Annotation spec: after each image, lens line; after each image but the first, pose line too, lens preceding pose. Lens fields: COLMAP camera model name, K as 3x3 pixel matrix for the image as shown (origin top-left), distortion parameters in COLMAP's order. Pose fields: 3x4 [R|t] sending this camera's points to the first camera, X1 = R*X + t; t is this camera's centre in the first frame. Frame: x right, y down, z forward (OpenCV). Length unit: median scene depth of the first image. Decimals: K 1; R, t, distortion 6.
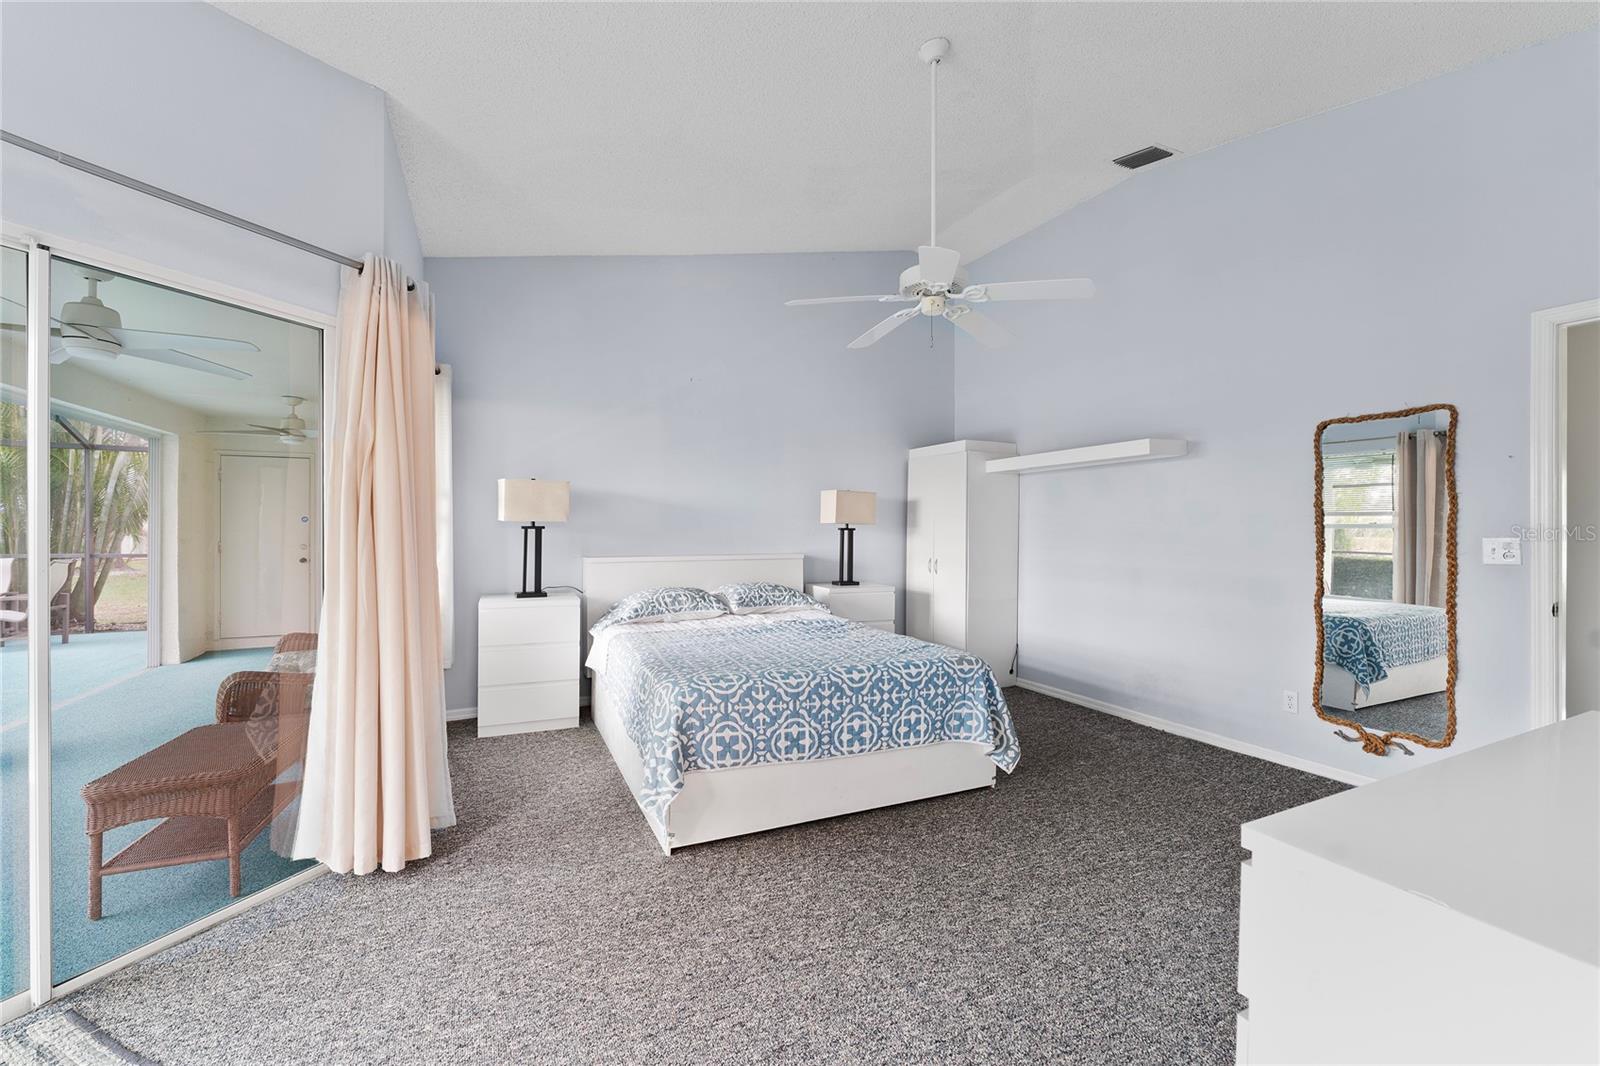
lens RADIAL K [[653.3, 0, 797.6], [0, 653.3, 525.7], [0, 0, 1]] dist [-0.002777, 0.000772]
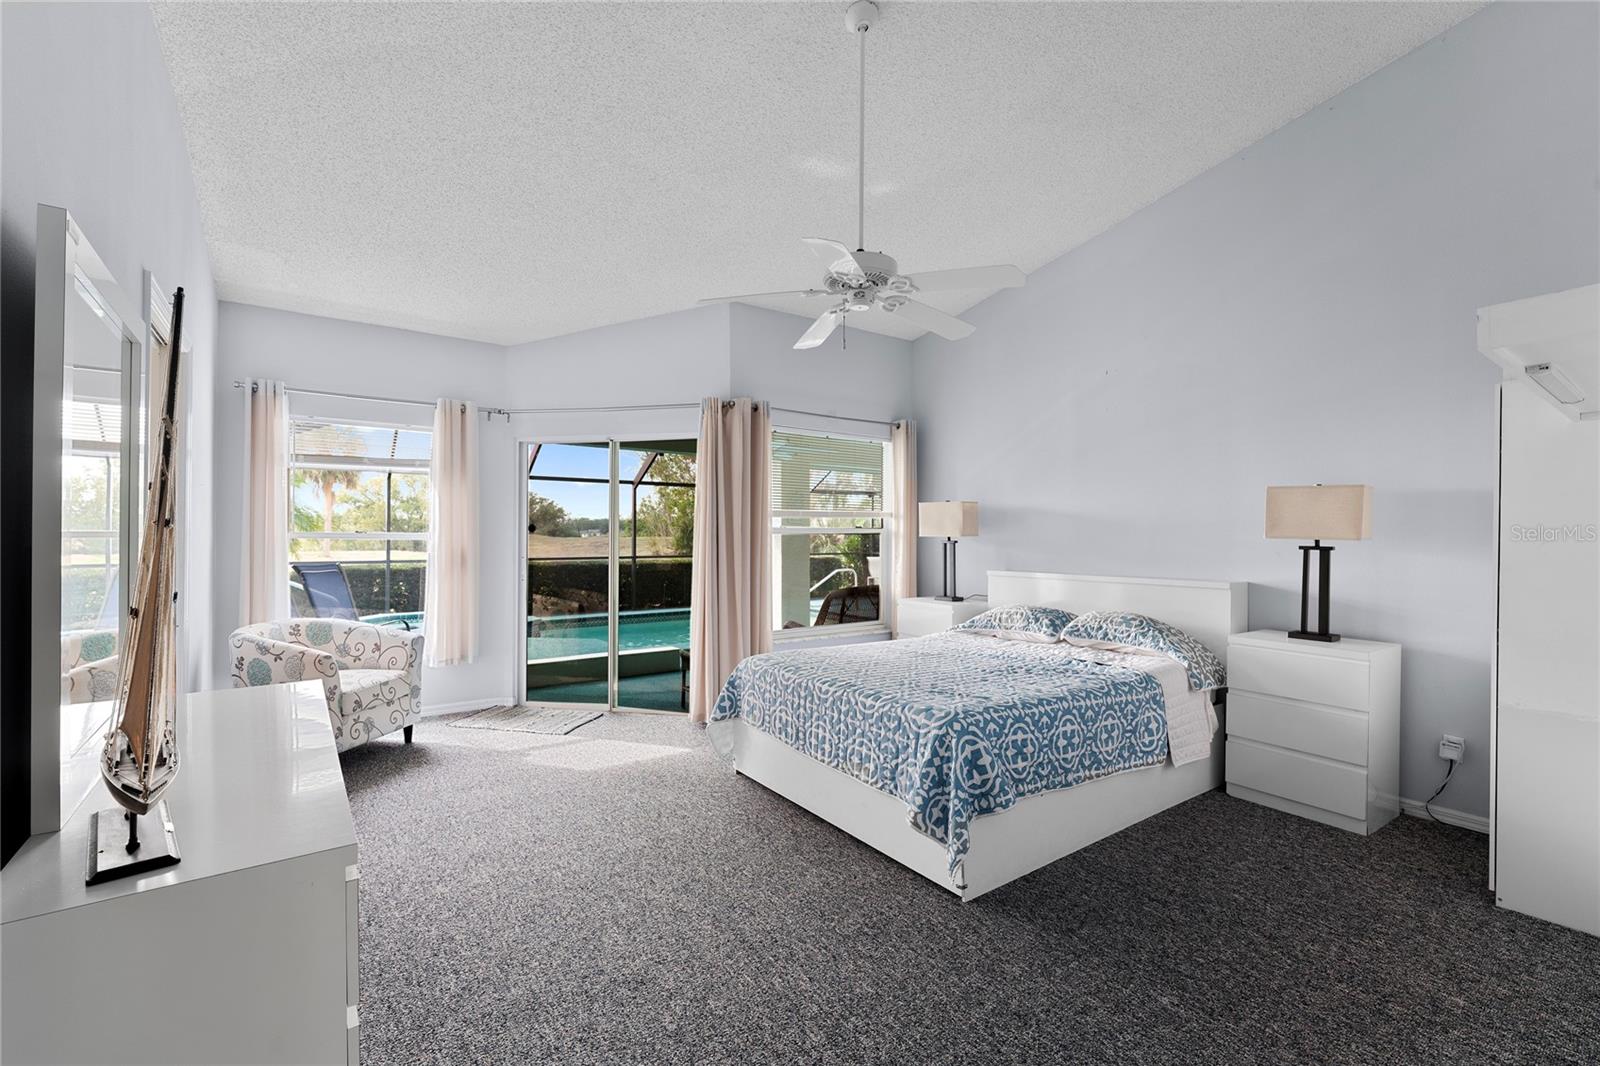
lens RADIAL K [[695.8, 0, 795.1], [0, 695.8, 542.4], [0, 0, 1]] dist [0.003069, -0.001179]
pose [[0.164186, -0.009600, -0.986383, 1.163495], [-0.012347, 0.999854, -0.011786, 0.031522], [0.986352, 0.014114, 0.164044, 0.800107]]
